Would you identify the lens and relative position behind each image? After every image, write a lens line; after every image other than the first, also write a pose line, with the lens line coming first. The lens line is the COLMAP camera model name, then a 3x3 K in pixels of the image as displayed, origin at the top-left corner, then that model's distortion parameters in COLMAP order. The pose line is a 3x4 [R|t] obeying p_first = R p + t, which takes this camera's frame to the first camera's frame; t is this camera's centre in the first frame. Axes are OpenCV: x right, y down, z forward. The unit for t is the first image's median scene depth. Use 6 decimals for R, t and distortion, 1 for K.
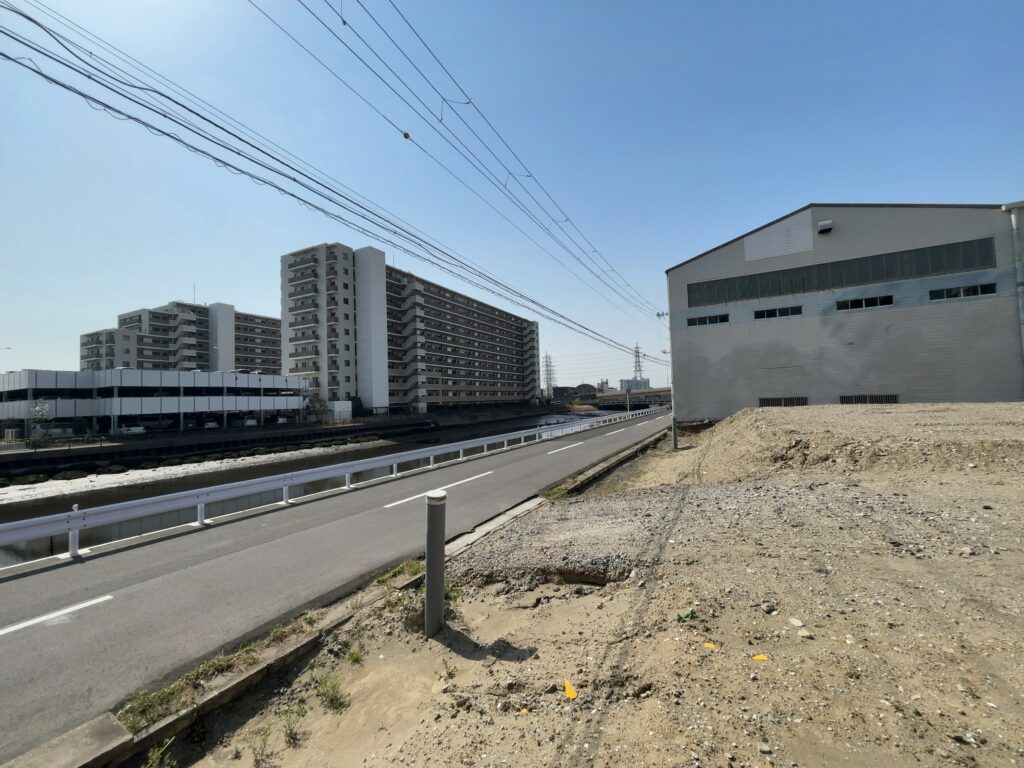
lens RADIAL K [[409.6, 0, 514.2], [0, 409.6, 382.9], [0, 0, 1]] dist [0.000460, -0.000463]
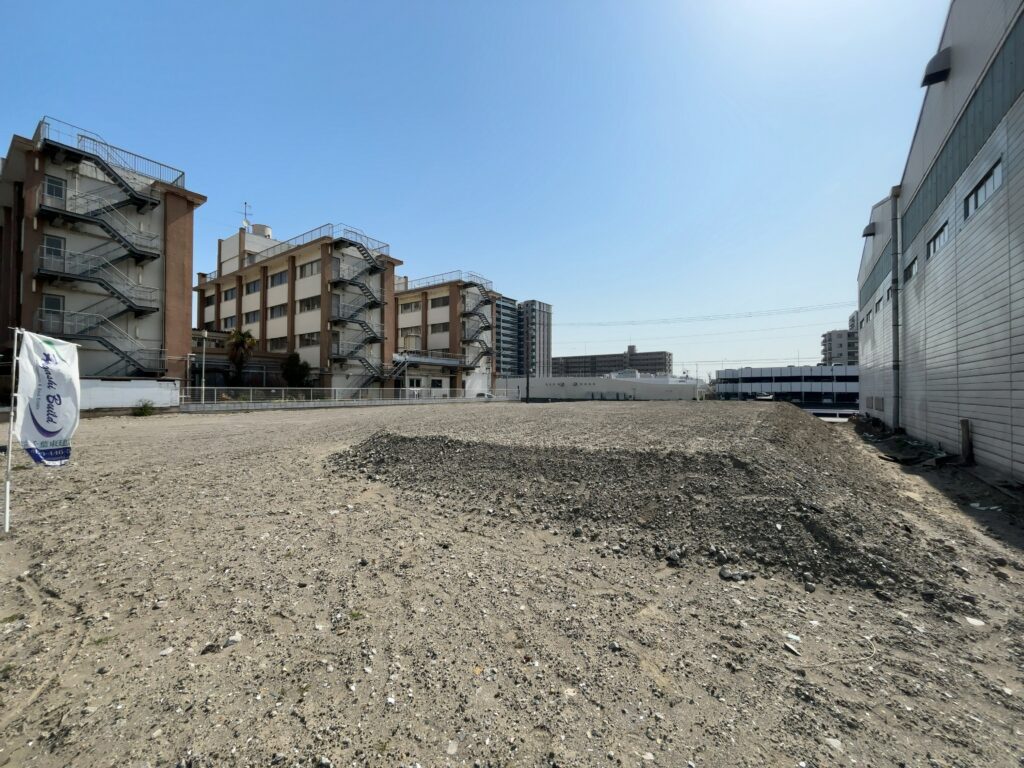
lens RADIAL K [[409.6, 0, 509.8], [0, 409.6, 386.1], [0, 0, 1]] dist [0.000460, -0.000463]
pose [[-0.107917, 0.021512, -0.993927, 1.783067], [0.042685, 0.998944, 0.016986, -0.047939], [0.993243, -0.040593, -0.108721, 0.195303]]
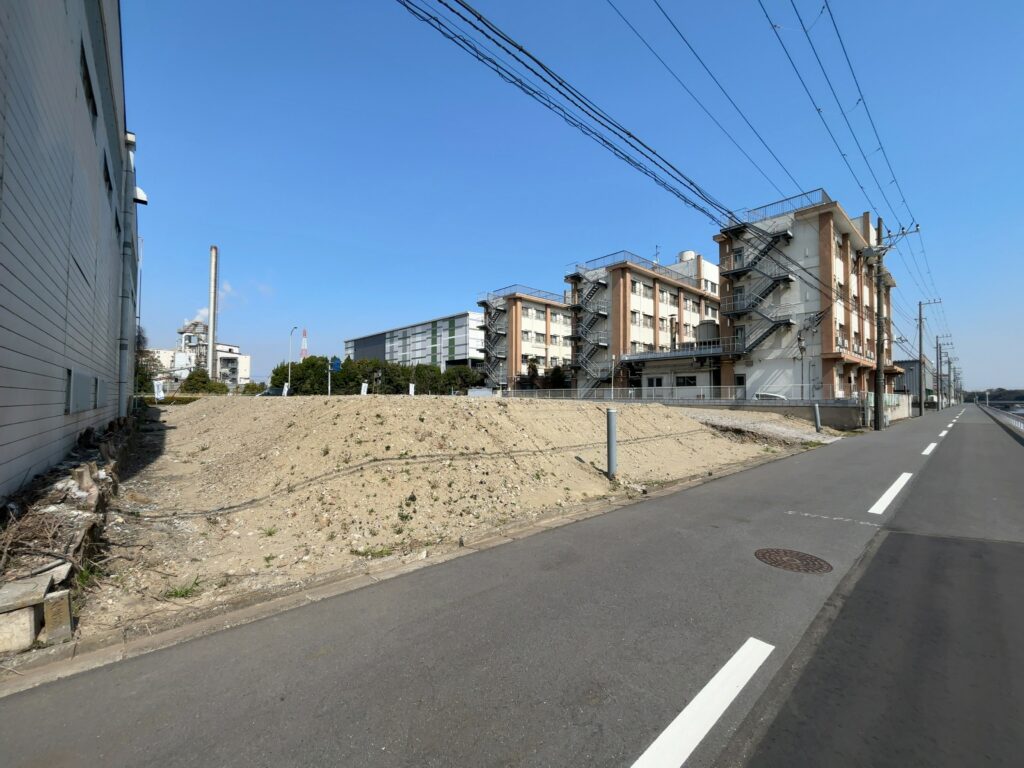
lens RADIAL K [[409.6, 0, 510.3], [0, 409.6, 384.0], [0, 0, 1]] dist [0.000460, -0.000463]
pose [[-0.939649, 0.041649, 0.339597, 0.256438], [0.013102, 0.996216, -0.085924, 0.072468], [-0.341890, -0.076289, -0.936638, 1.157438]]
